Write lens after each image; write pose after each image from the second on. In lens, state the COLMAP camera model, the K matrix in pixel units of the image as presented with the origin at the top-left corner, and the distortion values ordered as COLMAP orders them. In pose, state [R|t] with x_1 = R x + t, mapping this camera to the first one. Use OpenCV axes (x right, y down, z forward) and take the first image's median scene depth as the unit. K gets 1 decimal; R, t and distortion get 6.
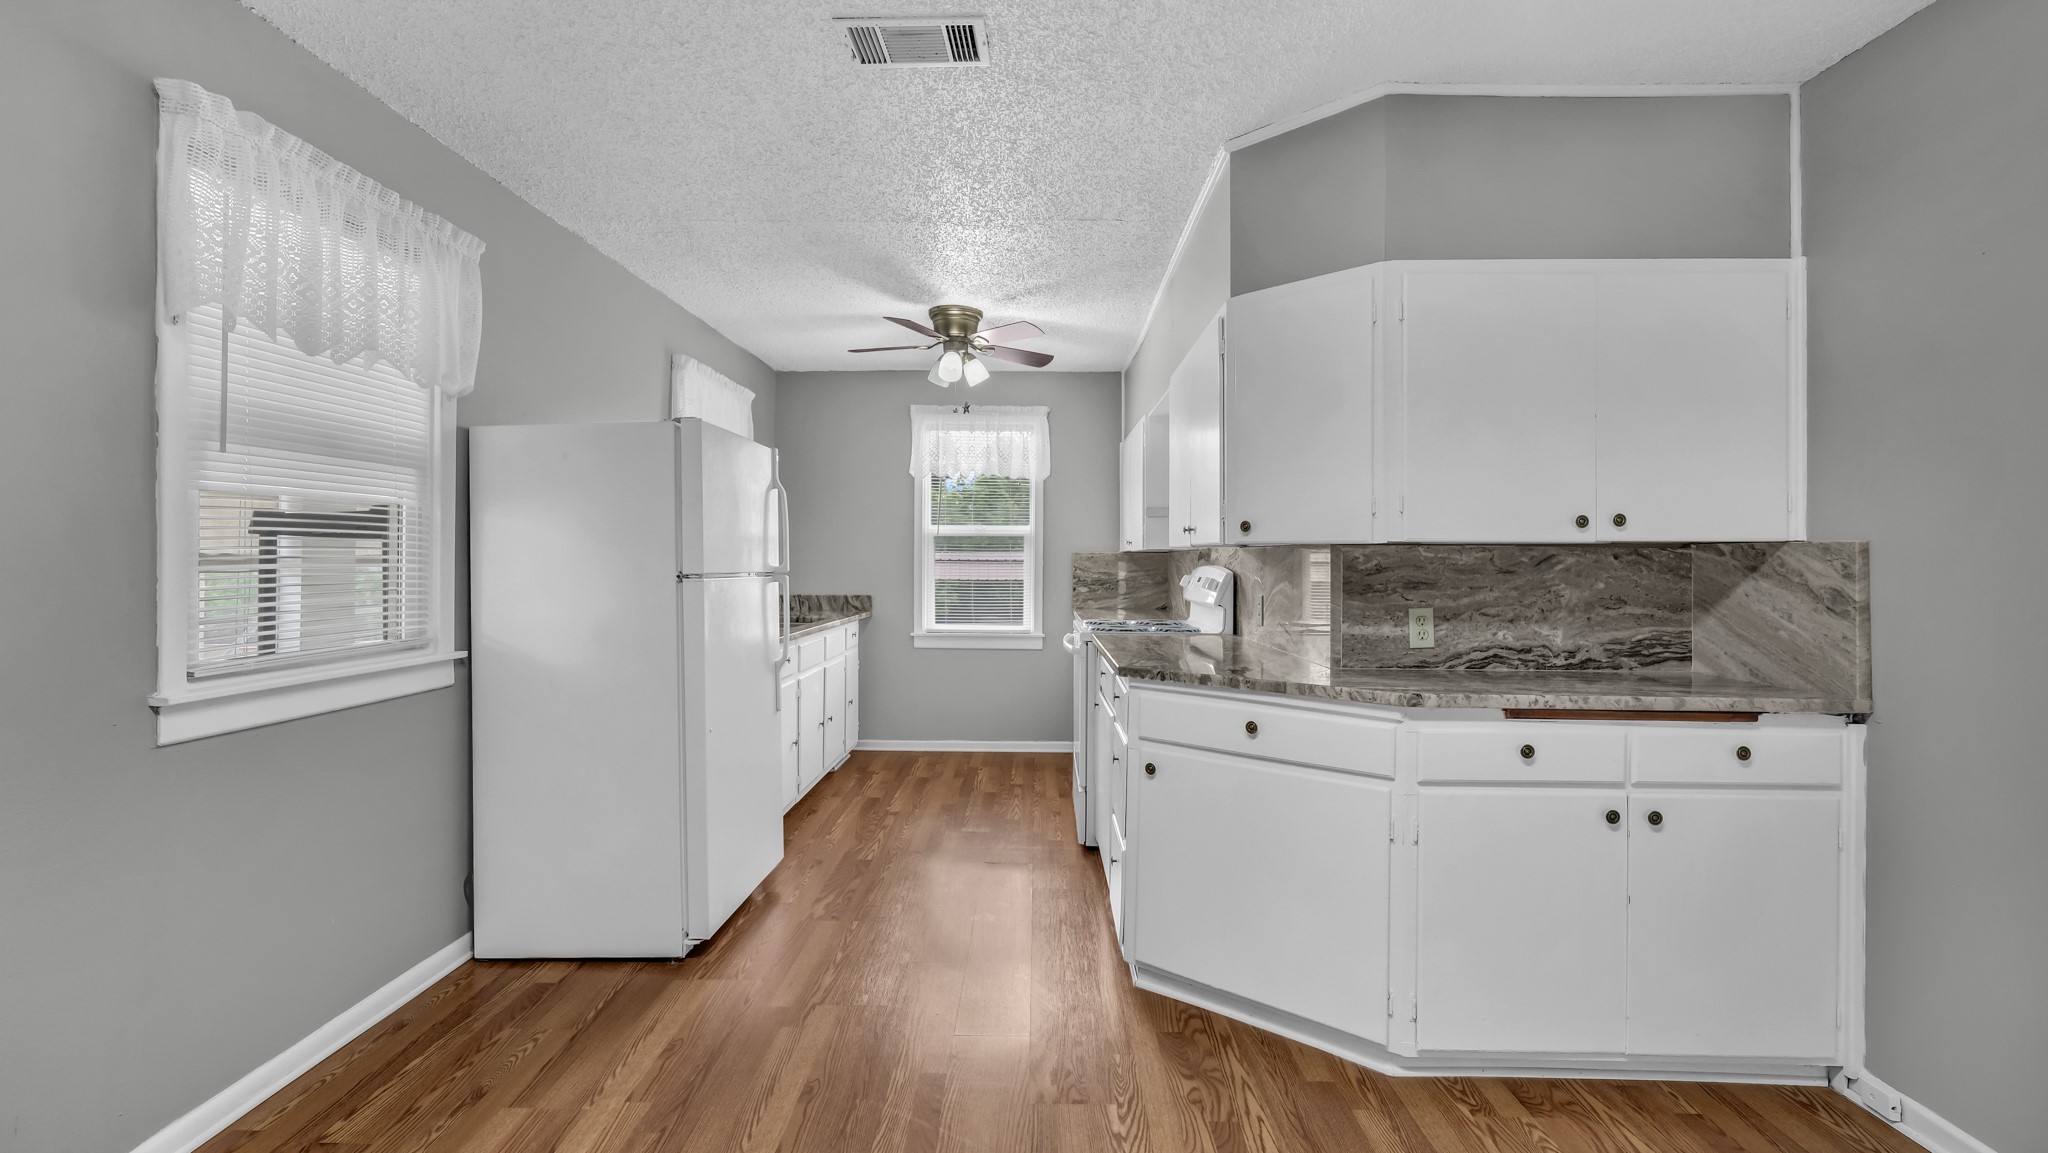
lens RADIAL K [[837.6, 0, 1028.7], [0, 837.6, 559.6], [0, 0, 1]] dist [-0.000670, -0.000006]
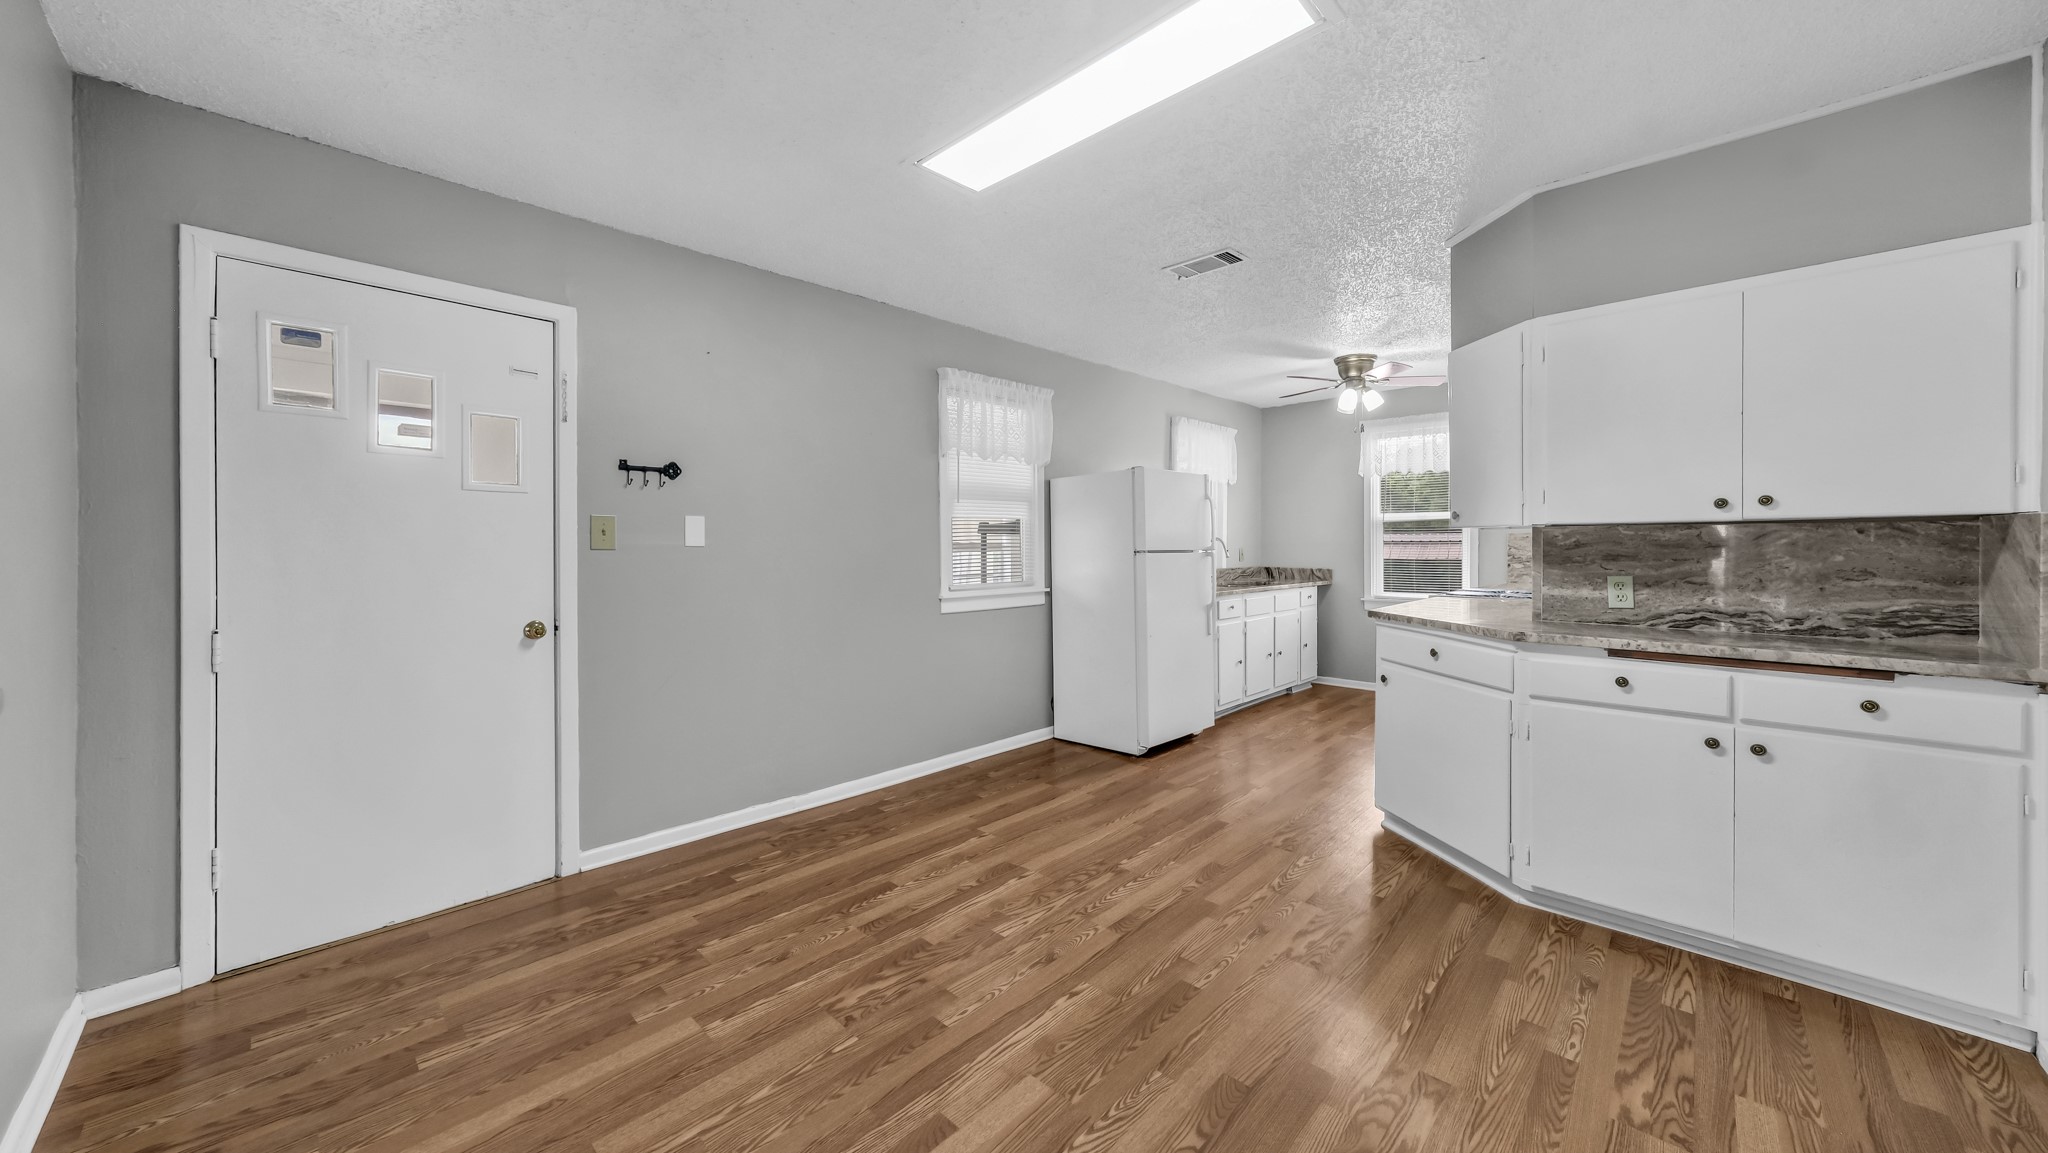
lens RADIAL K [[731.1, 0, 1023.1], [0, 731.1, 546.8], [0, 0, 1]] dist [-0.000652, 0.000027]
pose [[0.726638, -0.006680, -0.686988, 0.568575], [0.010011, 0.999950, 0.000865, 0.005195], [0.686948, -0.007506, 0.726668, -0.389458]]
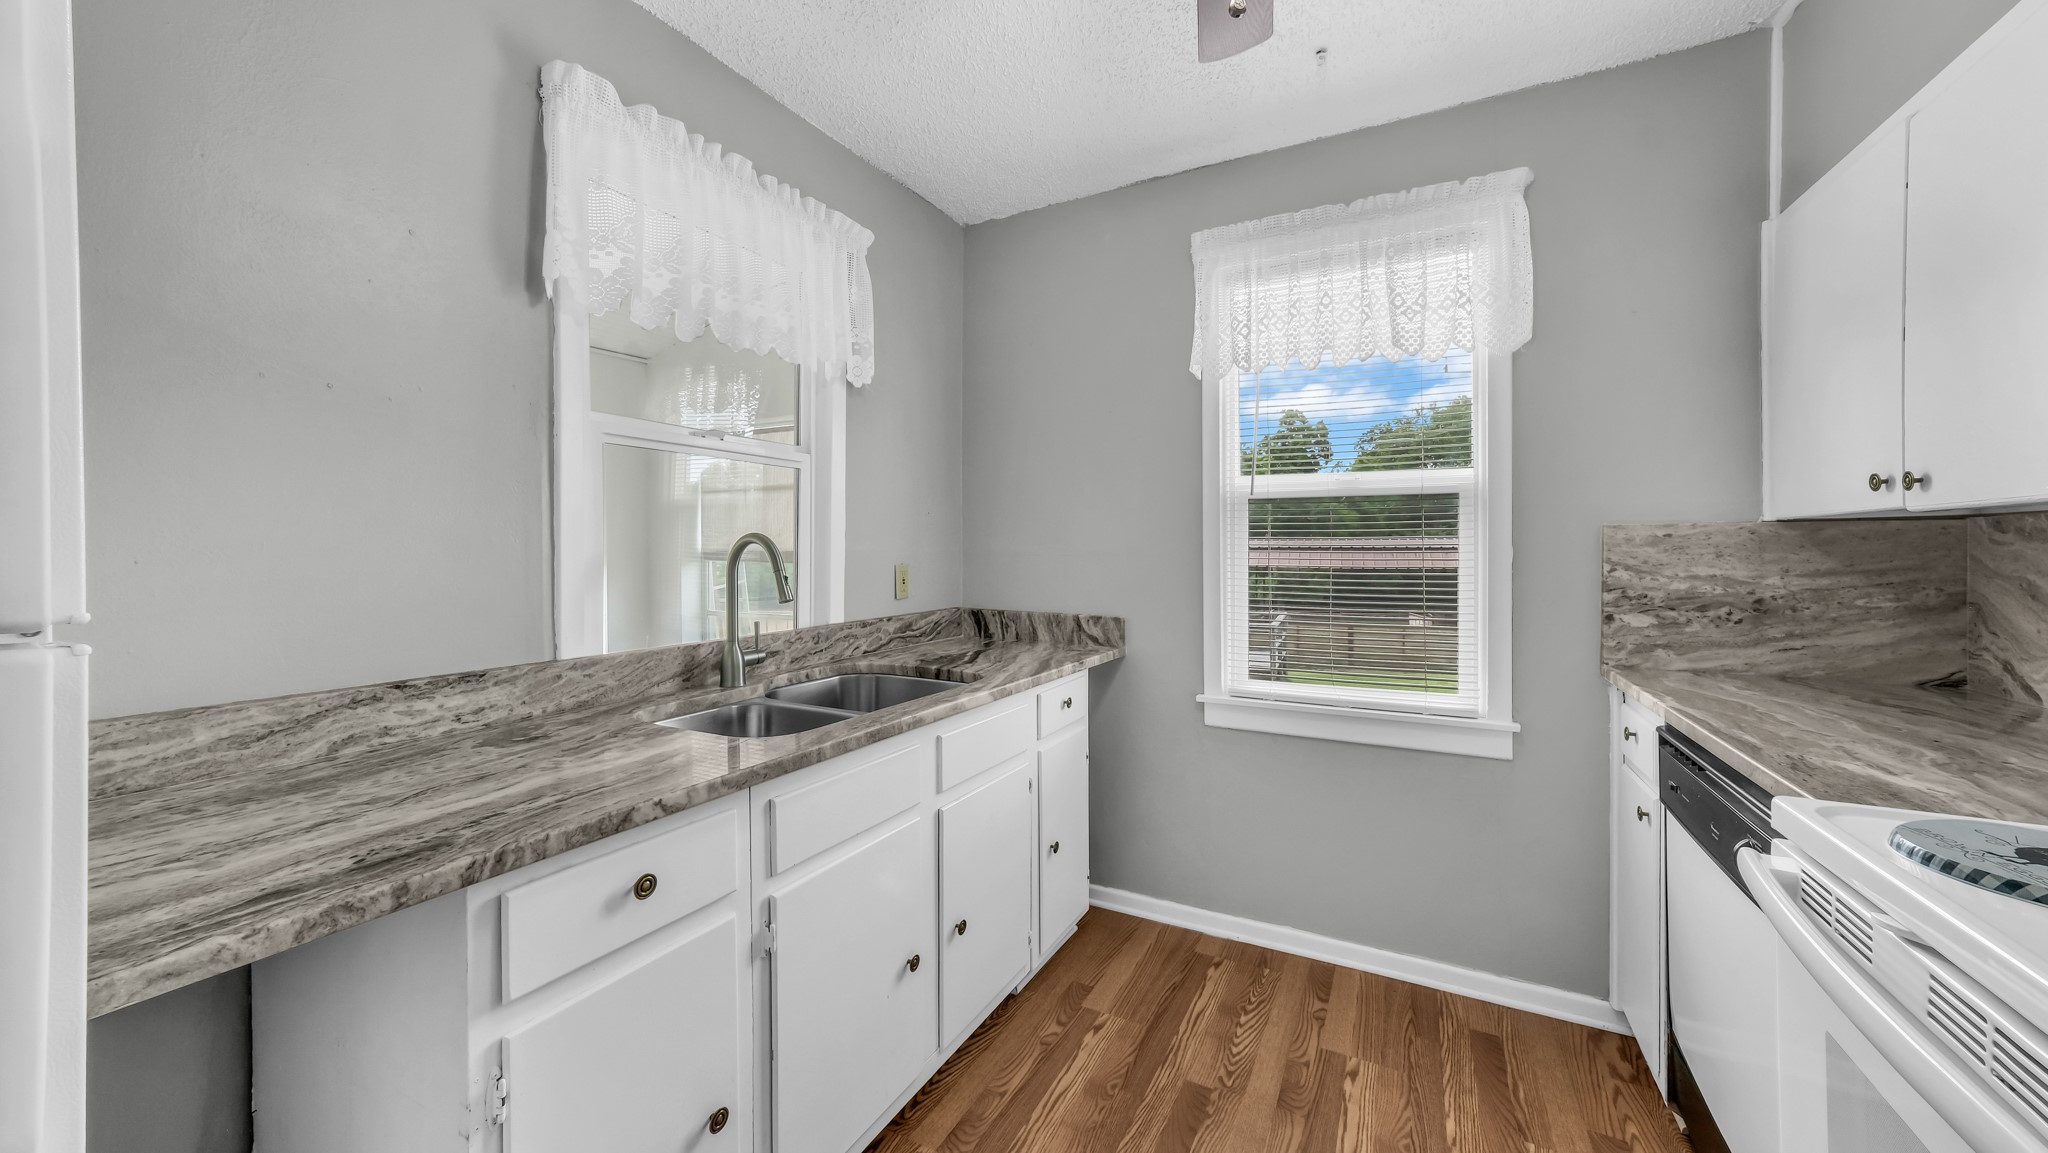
lens RADIAL K [[736.1, 0, 1027.2], [0, 736.1, 553.2], [0, 0, 1]] dist [-0.001792, 0.006289]
pose [[0.889228, -0.007394, -0.457404, -0.067836], [0.010426, 0.999937, 0.004106, 0.000782], [0.457345, -0.008420, 0.889250, 1.272055]]
